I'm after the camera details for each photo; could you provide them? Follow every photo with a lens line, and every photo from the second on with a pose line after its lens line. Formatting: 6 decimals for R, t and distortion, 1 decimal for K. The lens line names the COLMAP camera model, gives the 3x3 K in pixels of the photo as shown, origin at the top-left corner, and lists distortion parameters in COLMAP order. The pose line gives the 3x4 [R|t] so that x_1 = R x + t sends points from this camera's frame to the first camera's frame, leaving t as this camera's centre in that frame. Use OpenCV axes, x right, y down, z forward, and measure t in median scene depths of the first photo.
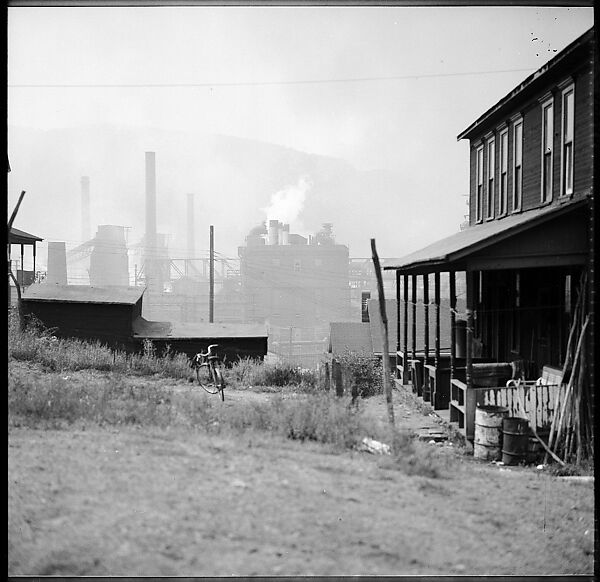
lens RADIAL K [[1456.5, 0, 311.7], [0, 1456.5, 295.6], [0, 0, 1]] dist [0.342785, 0.000000]
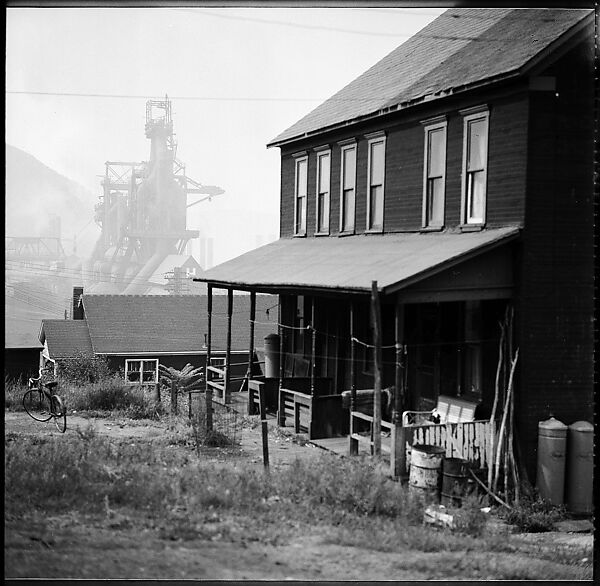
lens RADIAL K [[1452.2, 0, 315.5], [0, 1452.2, 297.3], [0, 0, 1]] dist [0.364788, 0.000000]
pose [[0.963221, 0.009476, 0.268545, -0.198171], [-0.013919, 0.999796, 0.014646, -0.033845], [-0.268351, -0.017845, 0.963156, 0.094244]]
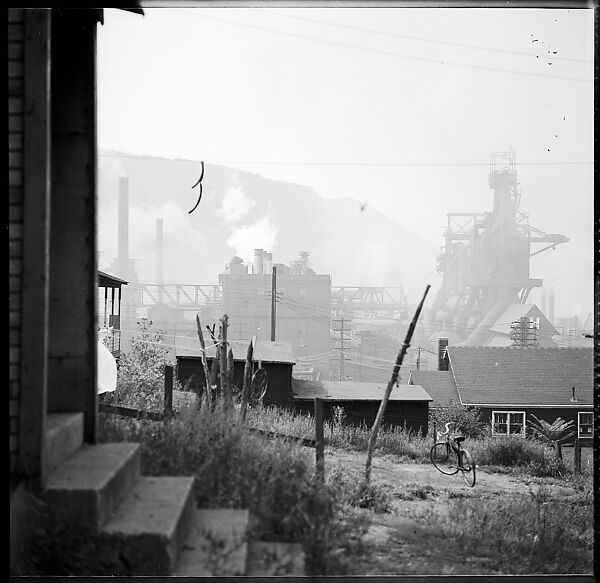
lens RADIAL K [[1452.2, 0, 318.5], [0, 1452.2, 292.4], [0, 0, 1]] dist [0.364788, 0.000000]
pose [[0.998782, 0.016216, 0.046603, -0.258366], [-0.015396, 0.999721, -0.017899, -0.041514], [-0.046880, 0.017159, 0.998753, 0.084924]]
